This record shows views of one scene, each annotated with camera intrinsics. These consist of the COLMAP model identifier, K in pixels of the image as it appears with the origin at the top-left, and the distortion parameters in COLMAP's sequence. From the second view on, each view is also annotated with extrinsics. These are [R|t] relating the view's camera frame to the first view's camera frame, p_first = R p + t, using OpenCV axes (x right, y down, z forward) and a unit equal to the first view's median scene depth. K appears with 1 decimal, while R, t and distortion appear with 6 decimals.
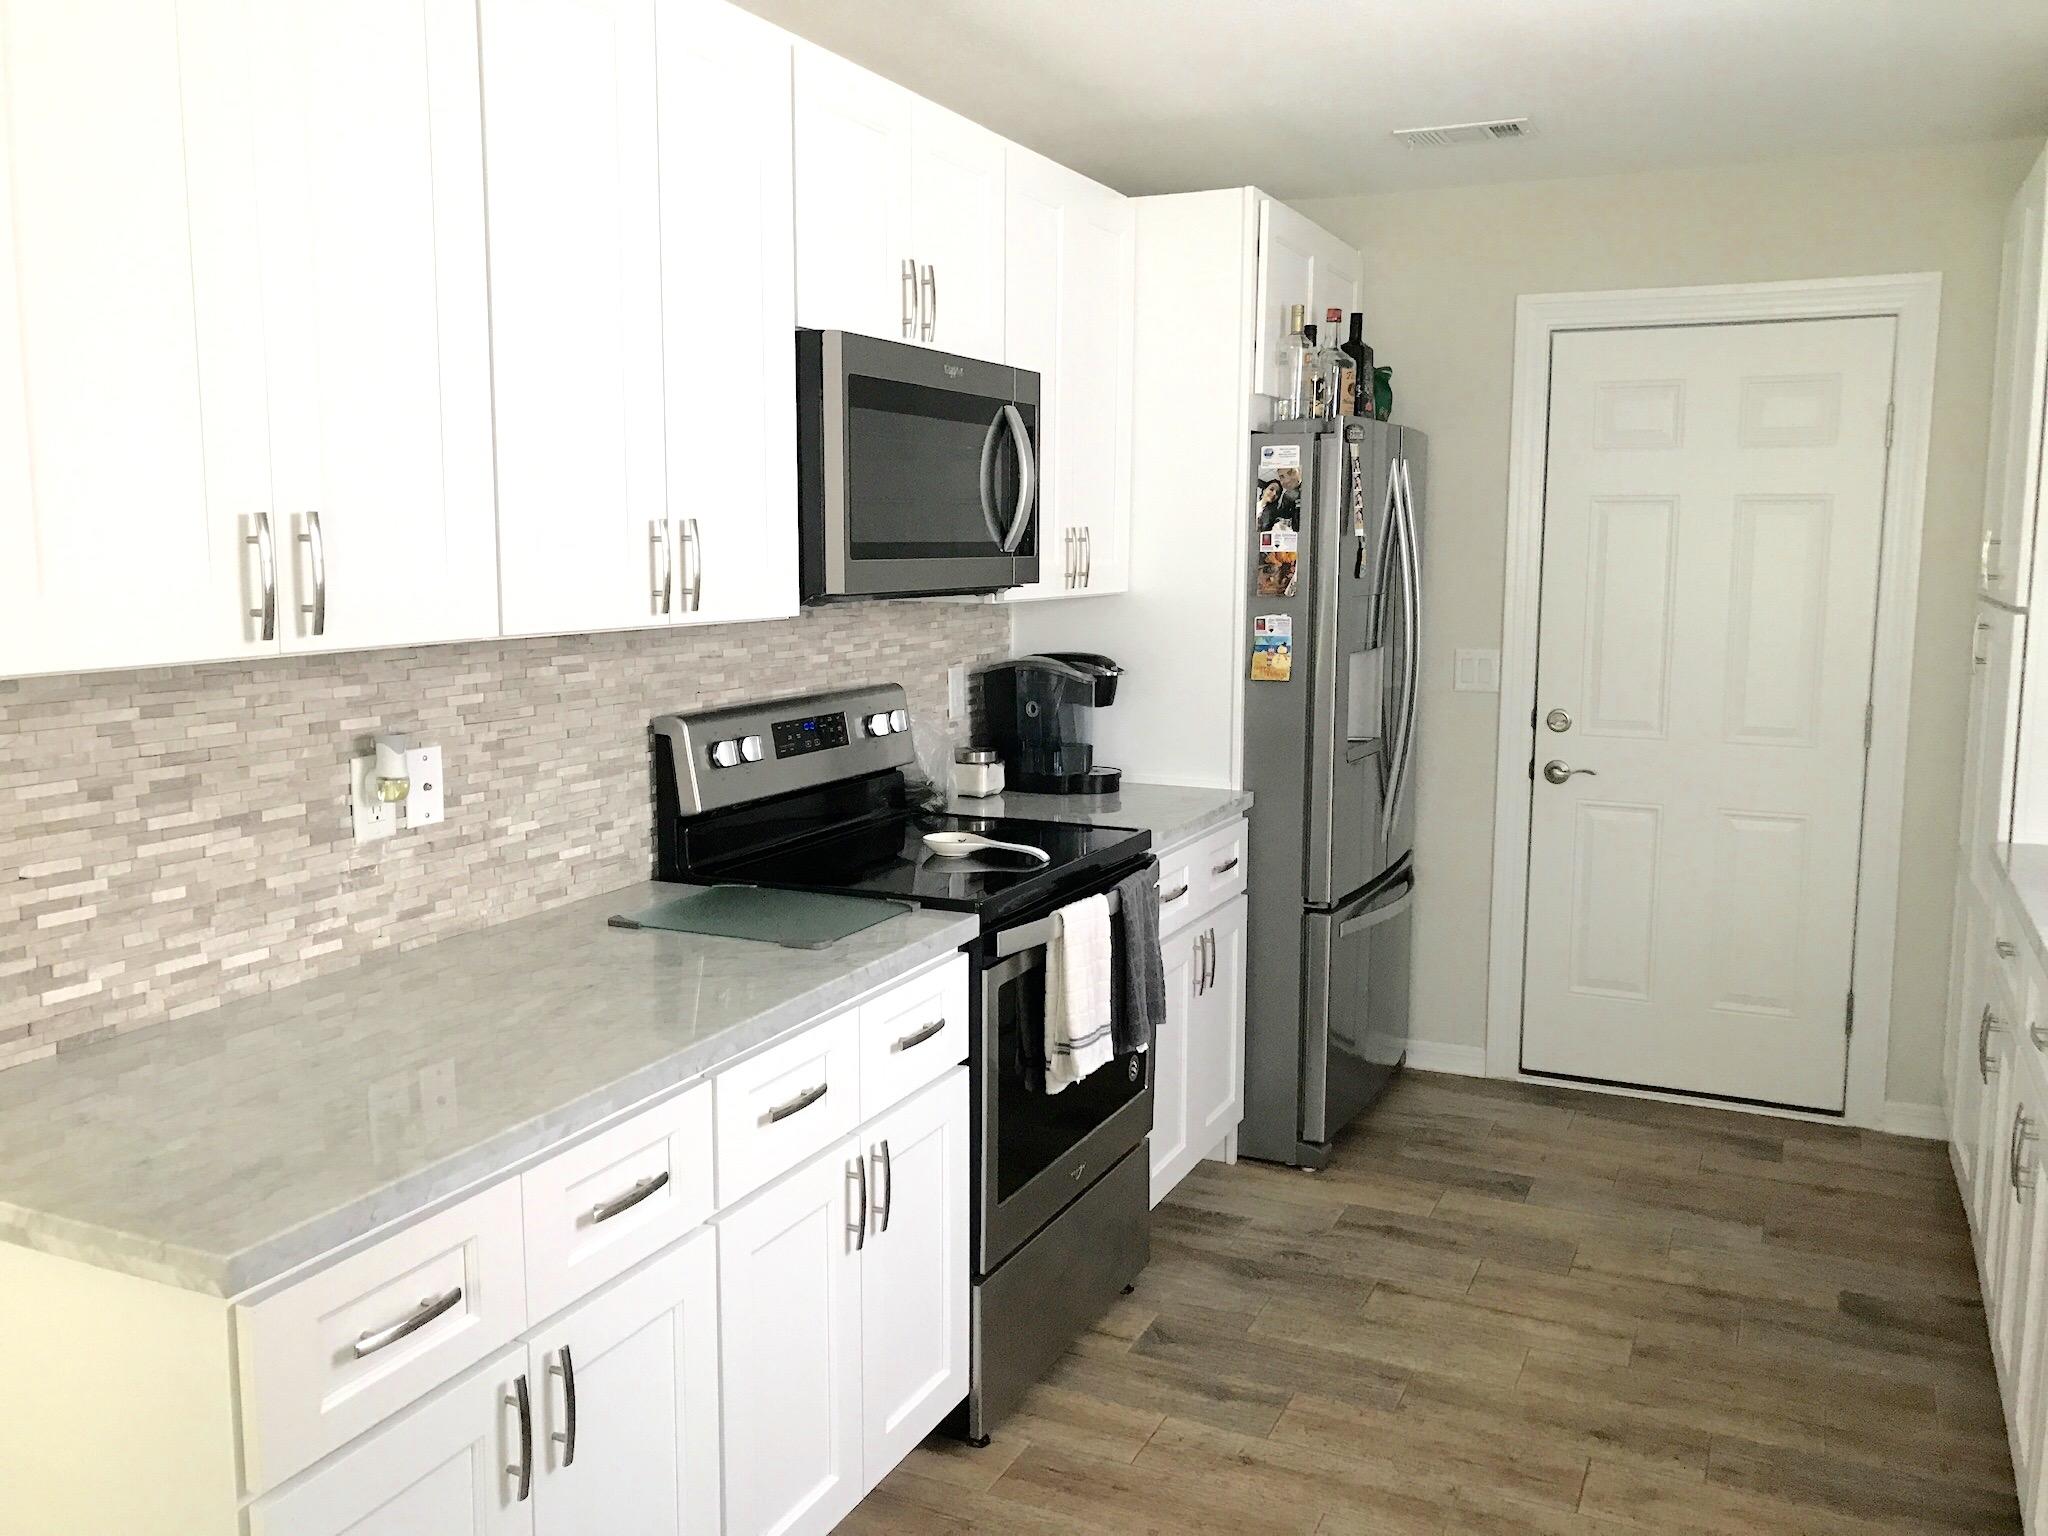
lens RADIAL K [[1694.3, 0, 1021.8], [0, 1694.3, 747.9], [0, 0, 1]] dist [0.002169, 0.005082]
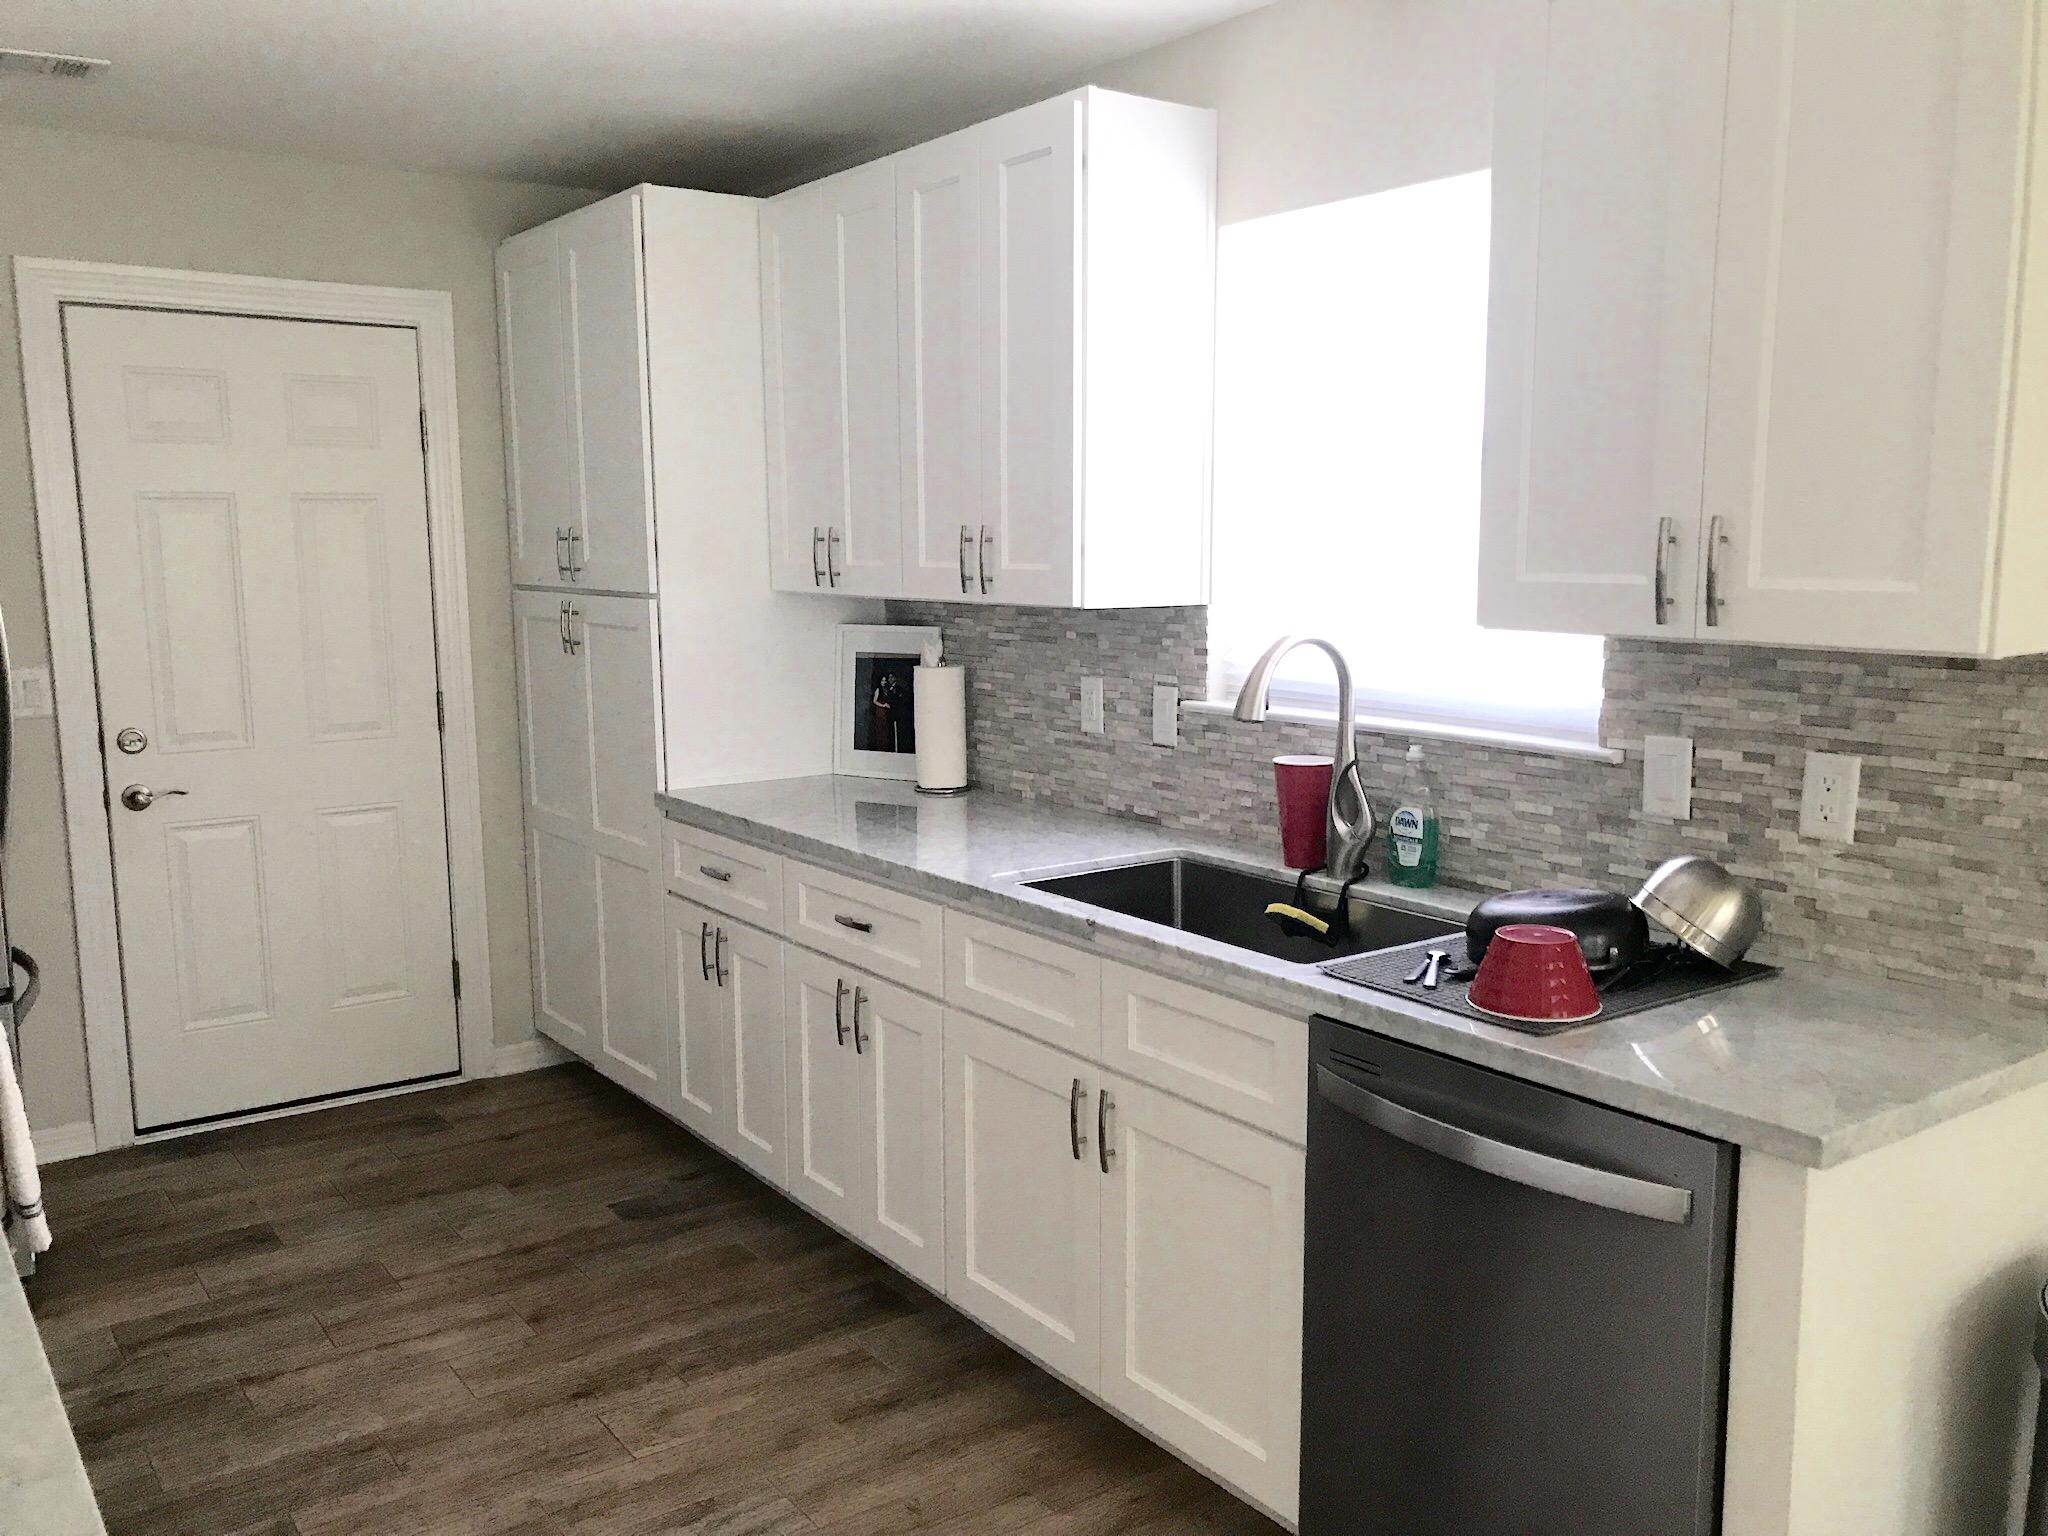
lens RADIAL K [[1694.3, 0, 1021.8], [0, 1694.3, 789.3], [0, 0, 1]] dist [0.002169, 0.005082]
pose [[0.483034, -0.135114, 0.865114, -0.302694], [0.115100, 0.989247, 0.090236, -0.022126], [-0.868004, 0.055987, 0.493391, 0.179185]]
